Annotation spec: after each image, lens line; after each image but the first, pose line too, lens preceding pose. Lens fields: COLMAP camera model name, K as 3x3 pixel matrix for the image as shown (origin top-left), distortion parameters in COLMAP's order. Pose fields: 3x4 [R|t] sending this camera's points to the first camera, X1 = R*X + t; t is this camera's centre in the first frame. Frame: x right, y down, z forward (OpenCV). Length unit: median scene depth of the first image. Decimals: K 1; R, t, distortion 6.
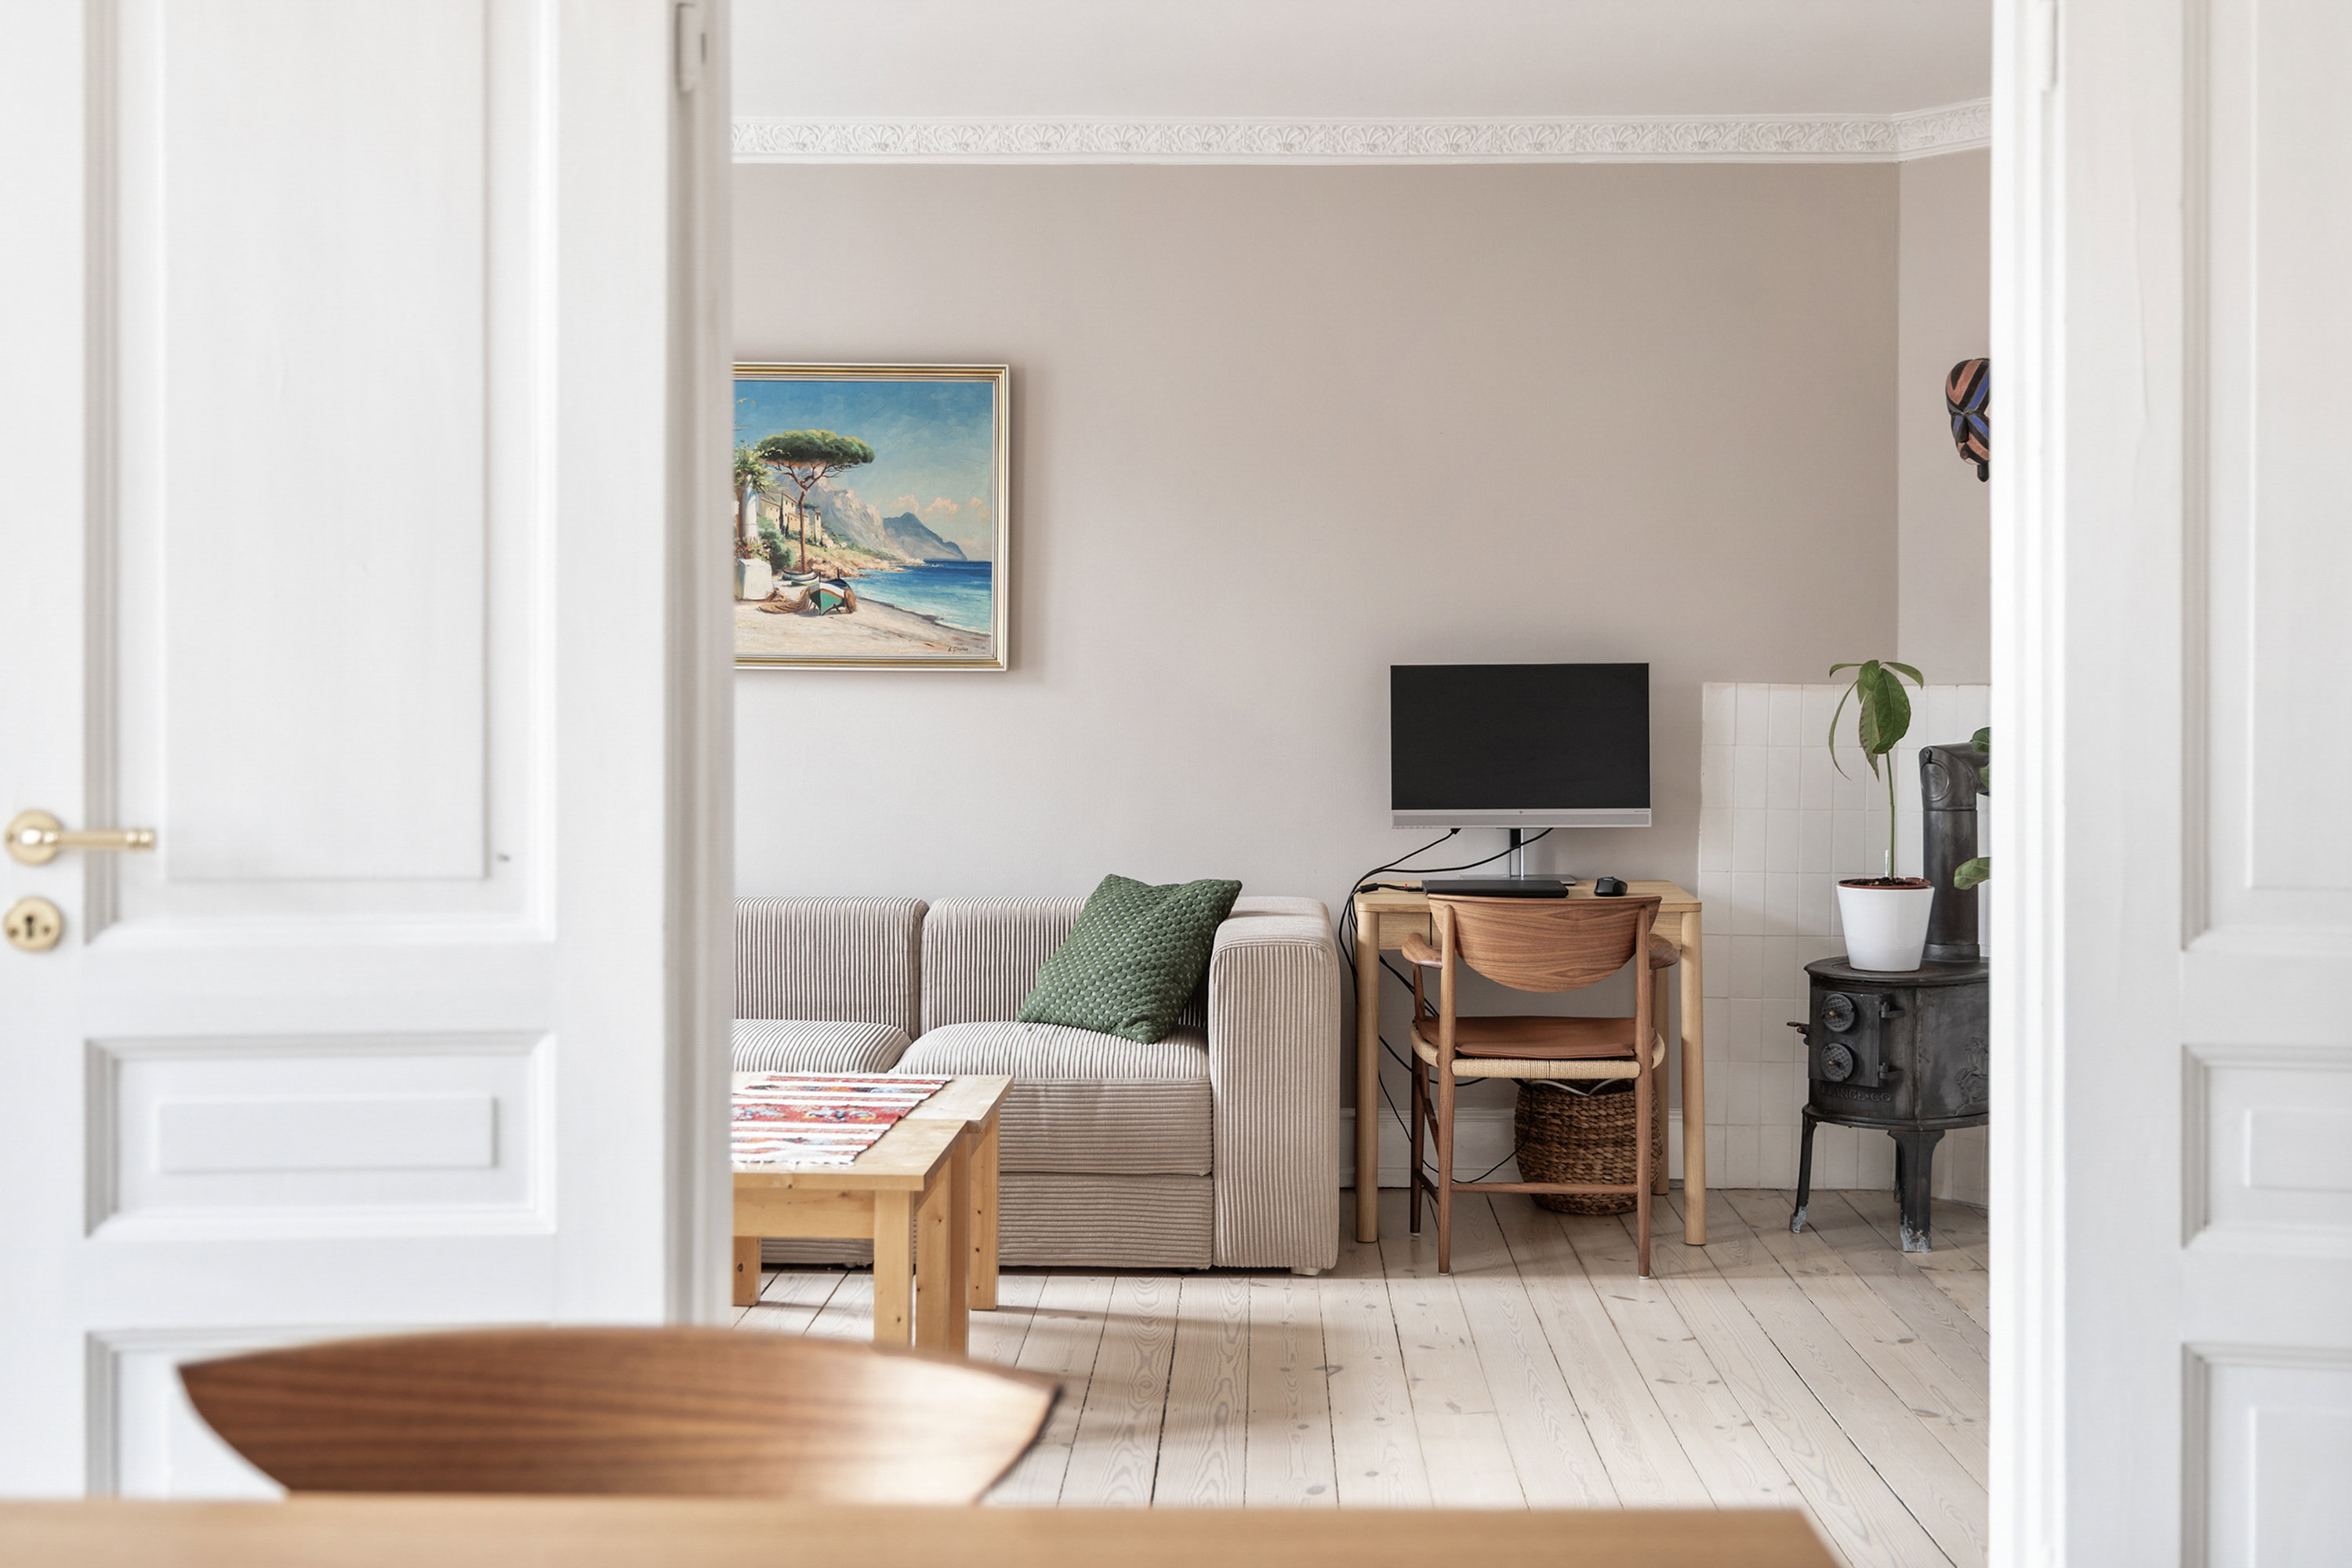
lens RADIAL K [[2696.7, 0, 1107.4], [0, 2696.7, 717.7], [0, 0, 1]] dist [0.006392, 0.000000]
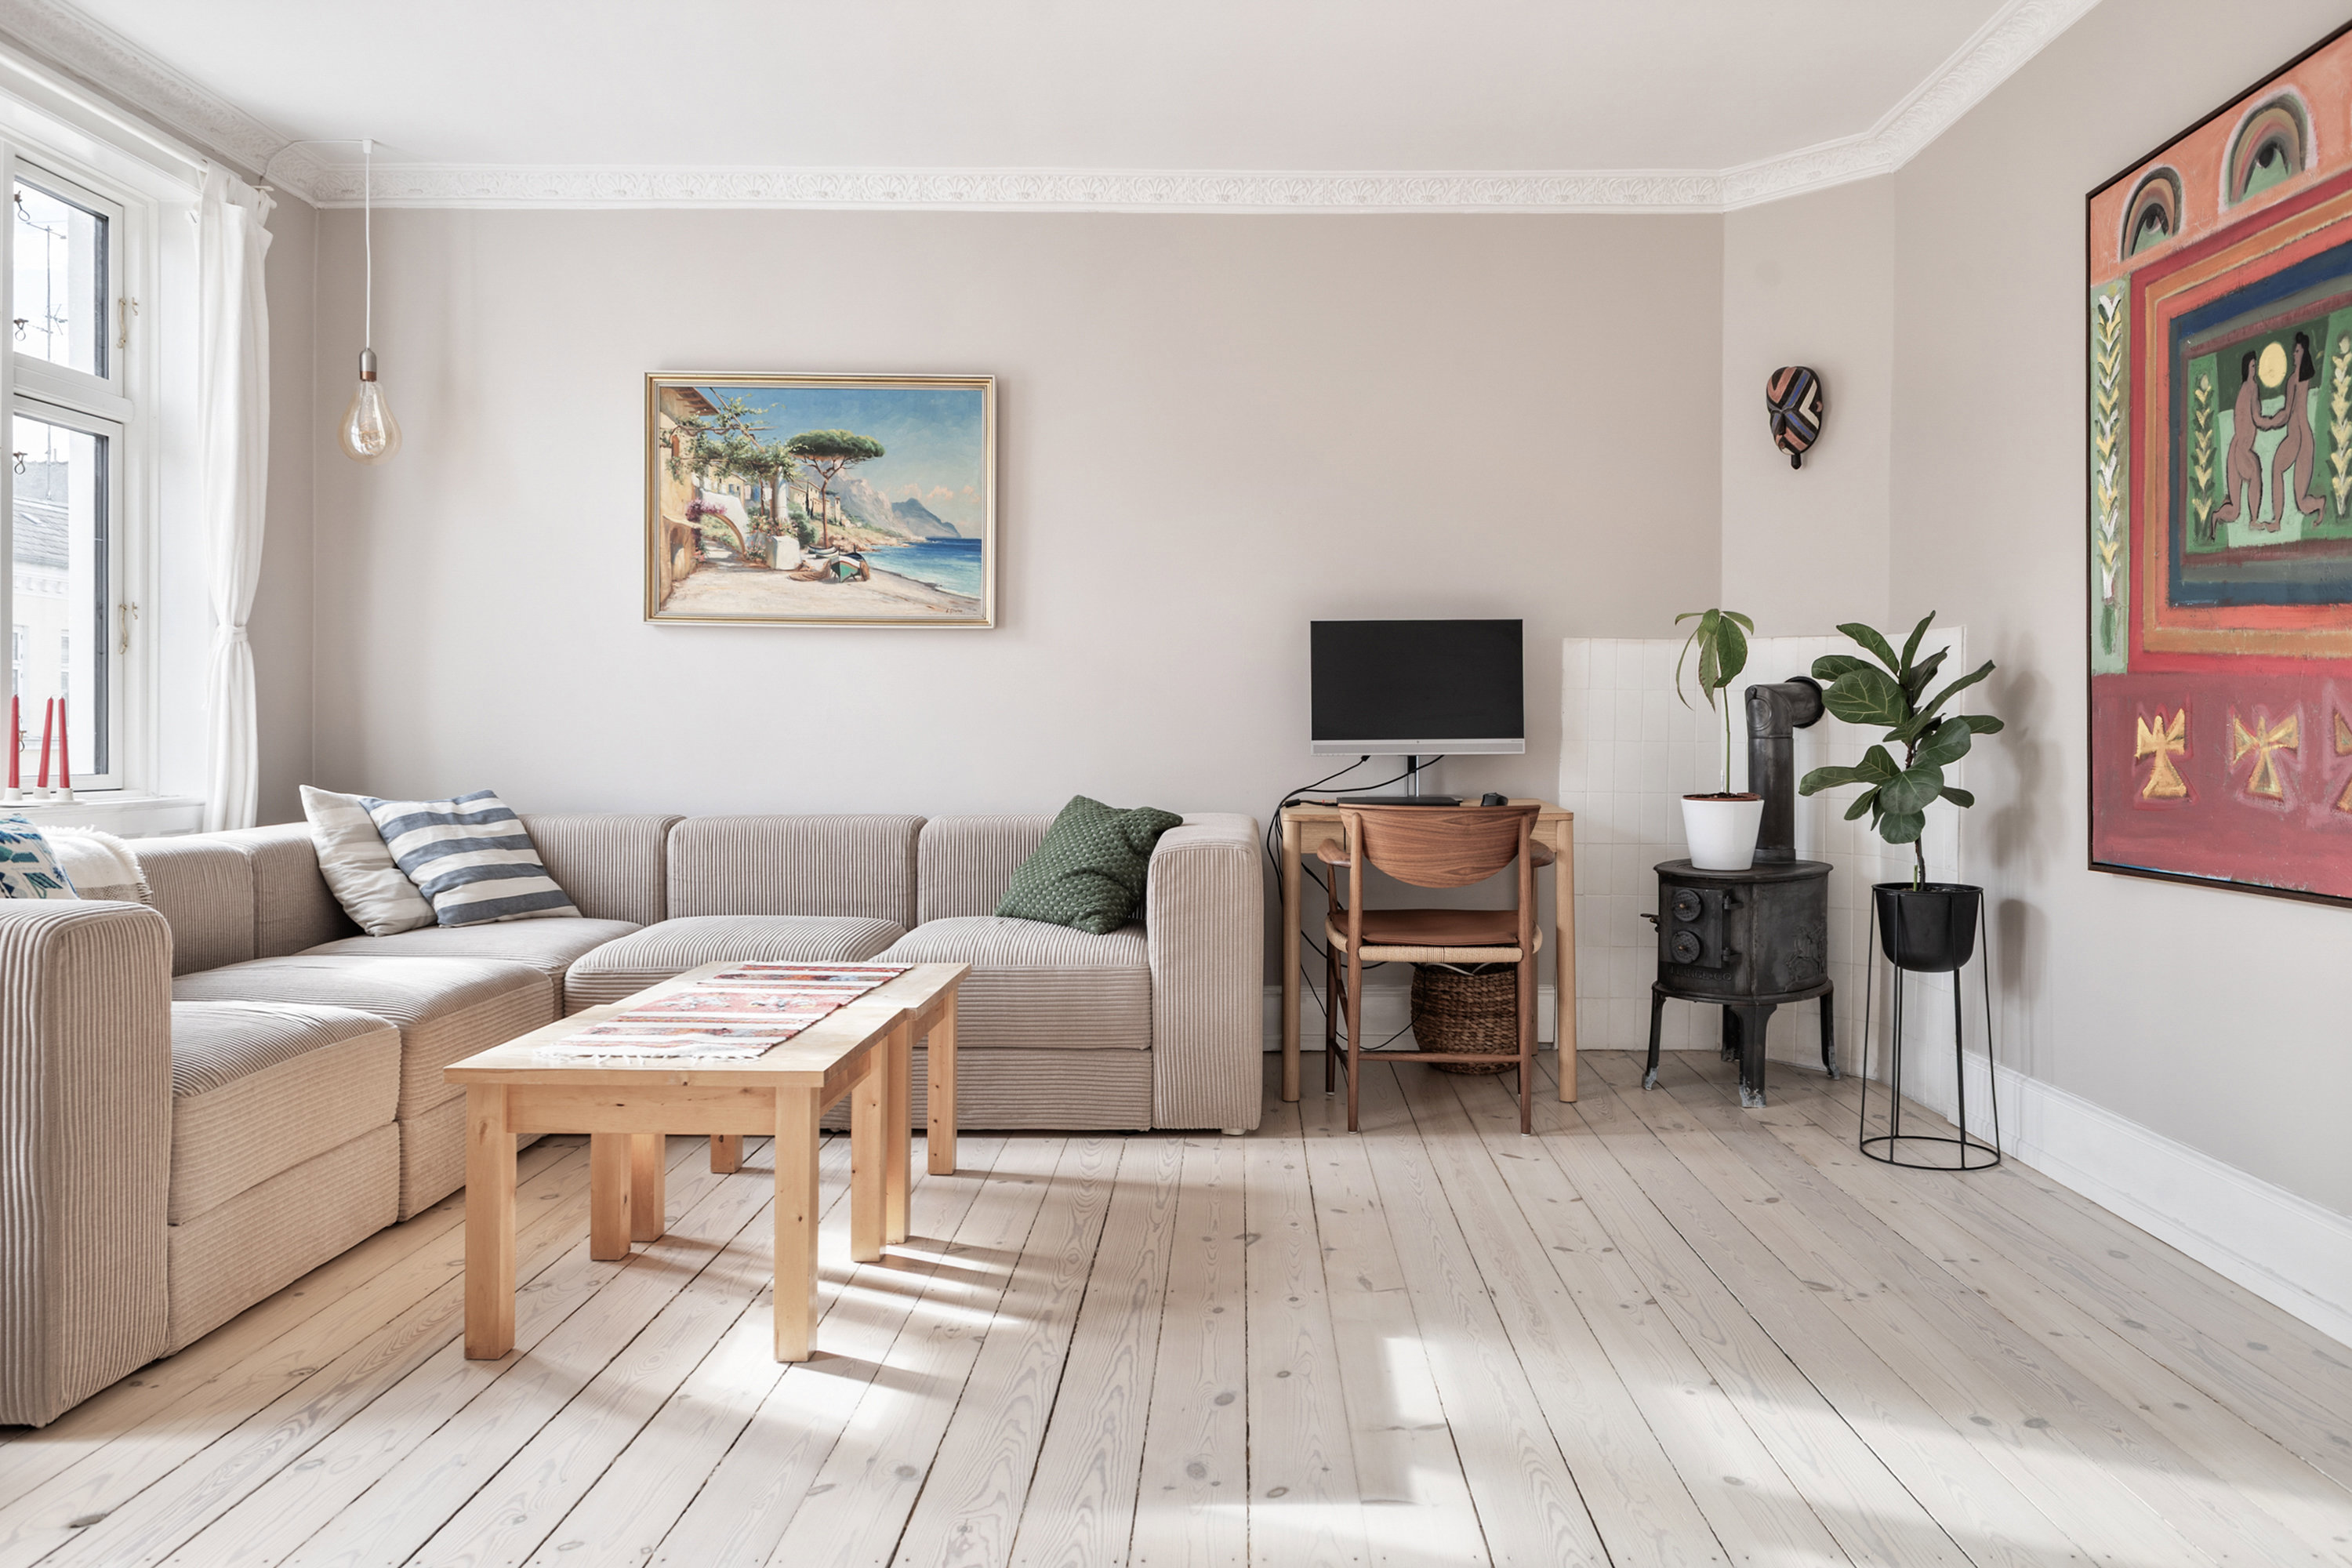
lens RADIAL K [[1638.9, 0, 1186.1], [0, 1638.9, 767.2], [0, 0, 1]] dist [-0.003546, 0.001933]
pose [[0.999668, -0.001854, 0.025697, 0.033059], [0.001359, 0.999814, 0.019234, 0.034135], [-0.025727, -0.019193, 0.999485, 0.285016]]
